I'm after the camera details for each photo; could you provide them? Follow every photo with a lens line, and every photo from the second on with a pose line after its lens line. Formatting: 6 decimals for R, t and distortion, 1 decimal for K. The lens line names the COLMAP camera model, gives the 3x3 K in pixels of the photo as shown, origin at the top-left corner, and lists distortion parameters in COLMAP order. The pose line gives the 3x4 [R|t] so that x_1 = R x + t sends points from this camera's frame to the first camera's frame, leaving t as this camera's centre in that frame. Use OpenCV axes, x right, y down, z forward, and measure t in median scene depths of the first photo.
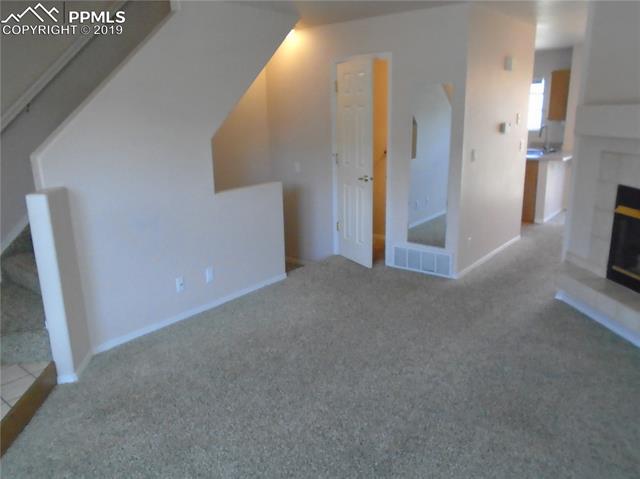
lens RADIAL K [[493.4, 0, 322.5], [0, 493.4, 240.3], [0, 0, 1]] dist [-0.007588, 0.003055]
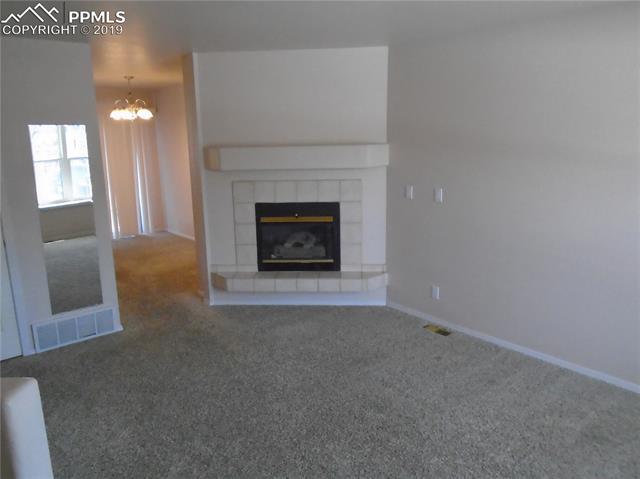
lens RADIAL K [[493.4, 0, 320.5], [0, 493.4, 238.0], [0, 0, 1]] dist [-0.007588, 0.003055]
pose [[0.195909, -0.196686, 0.960695, -0.602800], [0.263392, 0.954233, 0.141651, -0.140214], [-0.944587, 0.225288, 0.238748, 0.428955]]
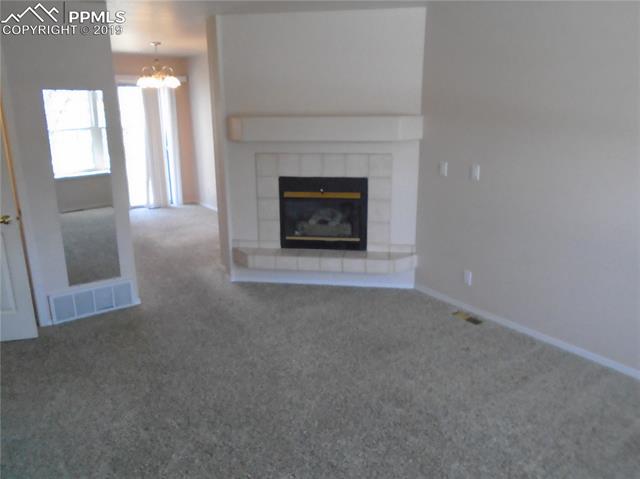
lens RADIAL K [[493.4, 0, 318.6], [0, 493.4, 238.6], [0, 0, 1]] dist [-0.007588, 0.003055]
pose [[0.273486, -0.240226, 0.931395, -0.538494], [0.246754, 0.953429, 0.173454, -0.131889], [-0.929687, 0.182389, 0.320026, 0.421777]]
